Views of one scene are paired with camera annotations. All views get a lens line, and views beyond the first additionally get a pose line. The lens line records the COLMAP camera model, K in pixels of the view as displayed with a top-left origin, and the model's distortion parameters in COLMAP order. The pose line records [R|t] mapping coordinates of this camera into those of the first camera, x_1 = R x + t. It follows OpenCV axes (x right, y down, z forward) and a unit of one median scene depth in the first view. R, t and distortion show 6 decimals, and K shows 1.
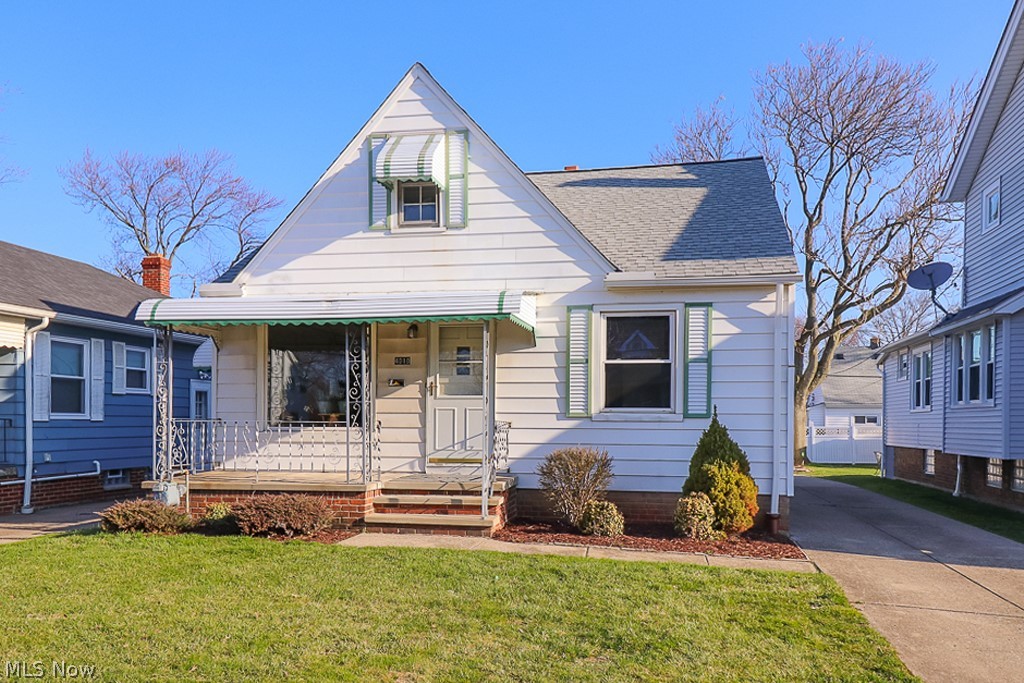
lens RADIAL K [[831.8, 0, 521.8], [0, 831.8, 416.3], [0, 0, 1]] dist [0.046240, 0.017544]
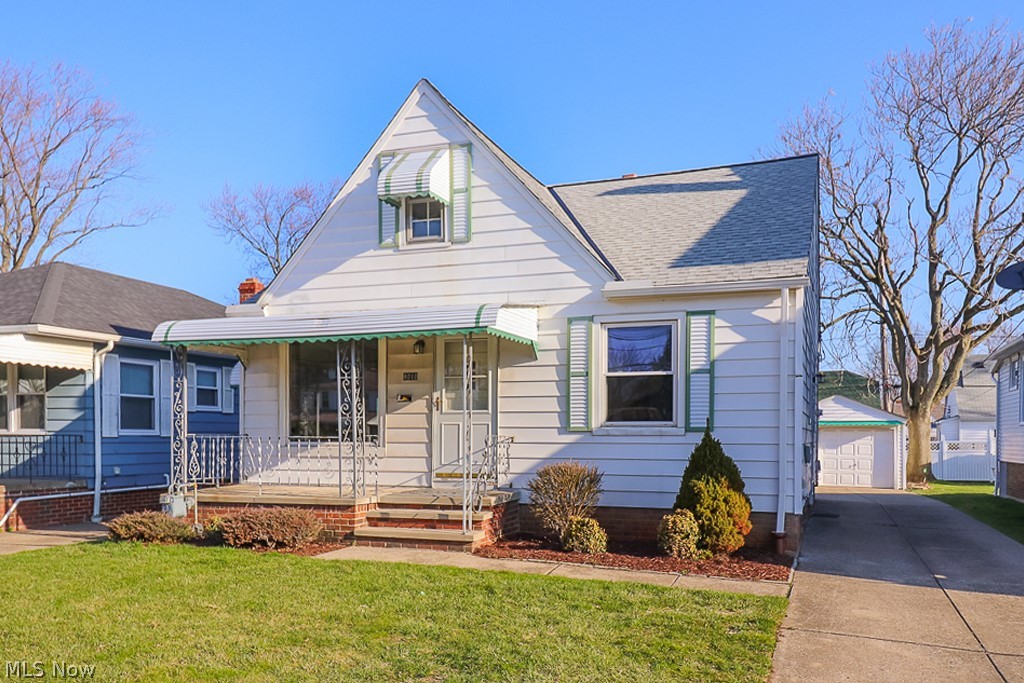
lens RADIAL K [[831.8, 0, 533.5], [0, 831.8, 438.2], [0, 0, 1]] dist [0.046240, 0.017544]
pose [[0.988347, -0.003115, -0.152188, 0.157880], [0.004322, 0.999962, 0.007597, 0.001362], [0.152158, -0.008167, 0.988322, 0.024583]]
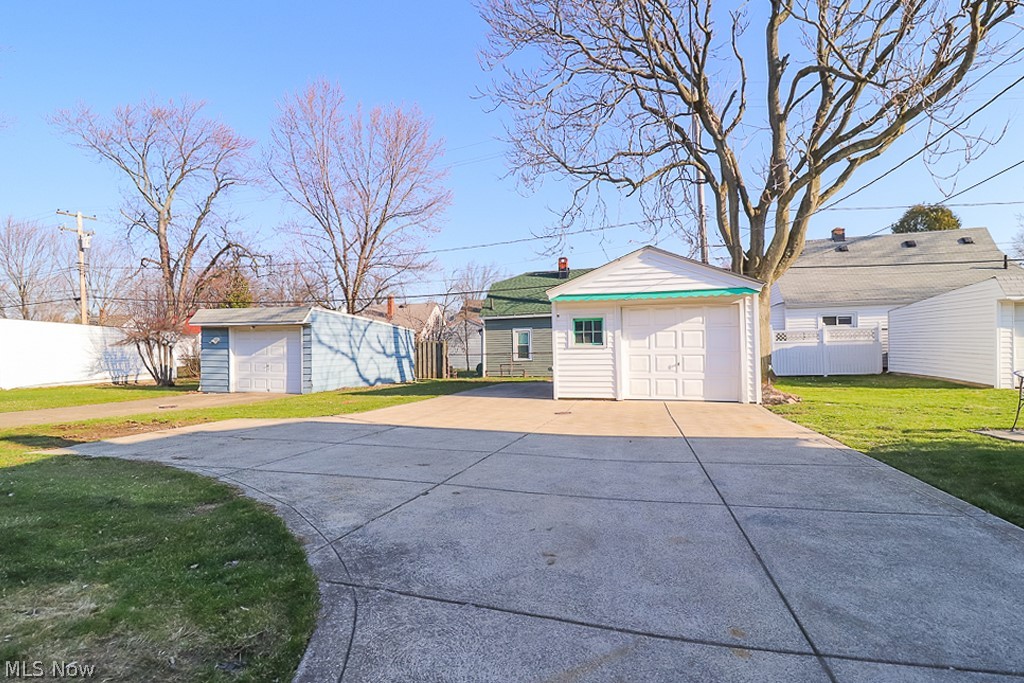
lens RADIAL K [[515.9, 0, 517.1], [0, 515.9, 337.5], [0, 0, 1]] dist [0.001889, 0.000350]
pose [[0.996420, -0.024977, -0.080762, 0.562285], [0.024845, 0.999688, -0.002644, 0.057925], [0.080802, 0.000628, 0.996730, 1.919267]]
